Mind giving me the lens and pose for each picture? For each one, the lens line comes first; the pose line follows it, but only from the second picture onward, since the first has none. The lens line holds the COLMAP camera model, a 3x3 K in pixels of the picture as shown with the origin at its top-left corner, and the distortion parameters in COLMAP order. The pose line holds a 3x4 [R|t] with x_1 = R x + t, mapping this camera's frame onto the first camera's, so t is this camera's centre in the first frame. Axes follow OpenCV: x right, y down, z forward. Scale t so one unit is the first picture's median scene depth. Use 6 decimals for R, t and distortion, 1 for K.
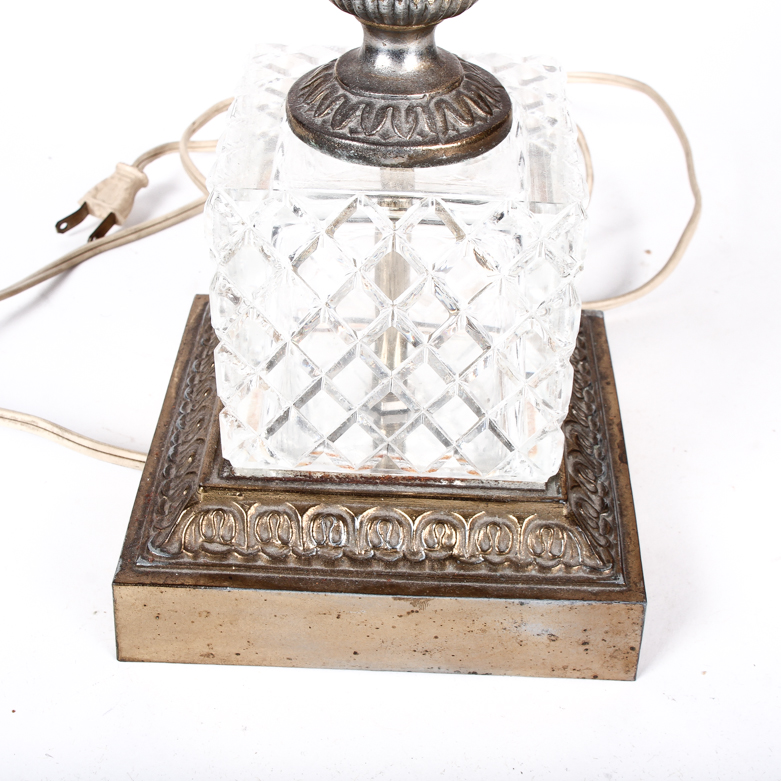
lens RADIAL K [[1331.3, 0, 390.5], [0, 1331.3, 390.5], [0, 0, 1]] dist [-0.060163, -0.094078]
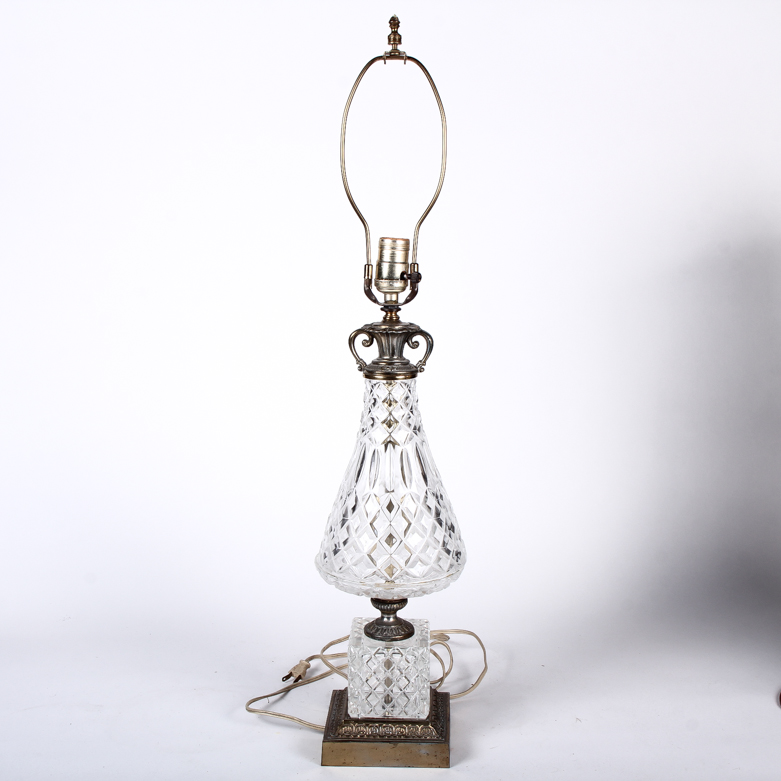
lens RADIAL K [[1331.3, 0, 390.5], [0, 1331.3, 390.5], [0, 0, 1]] dist [-0.060163, -0.094078]
pose [[0.999858, -0.016196, -0.004629, 0.043232], [0.012531, 0.898817, -0.438145, 0.985017], [0.011257, 0.438024, 0.898893, -3.251225]]
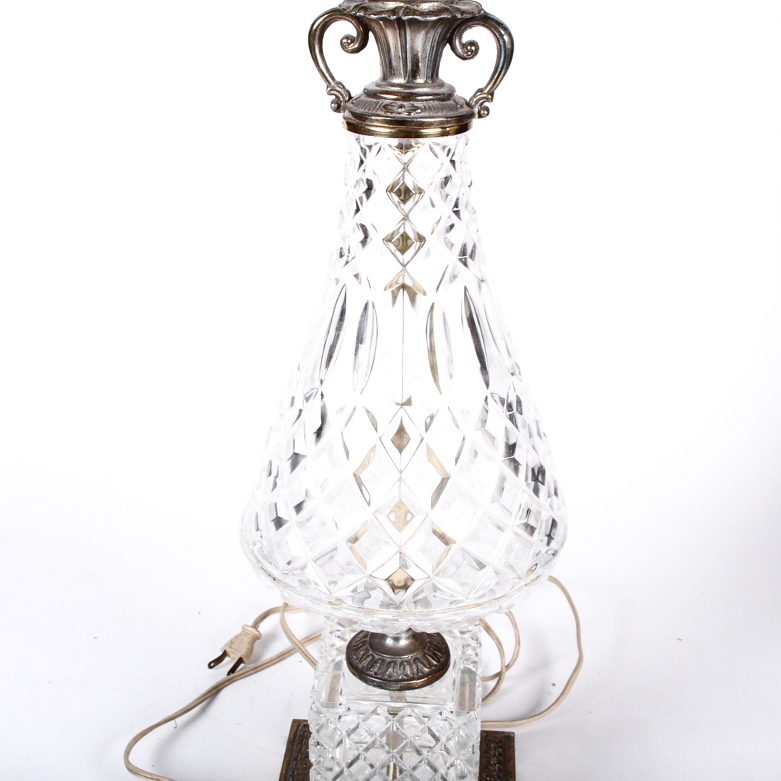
lens RADIAL K [[1331.3, 0, 390.5], [0, 1331.3, 390.5], [0, 0, 1]] dist [-0.060163, -0.094078]
pose [[0.999393, 0.006191, -0.034274, 0.063379], [-0.013296, 0.977358, -0.211175, -0.172274], [0.032191, 0.211502, 0.976847, -1.155459]]
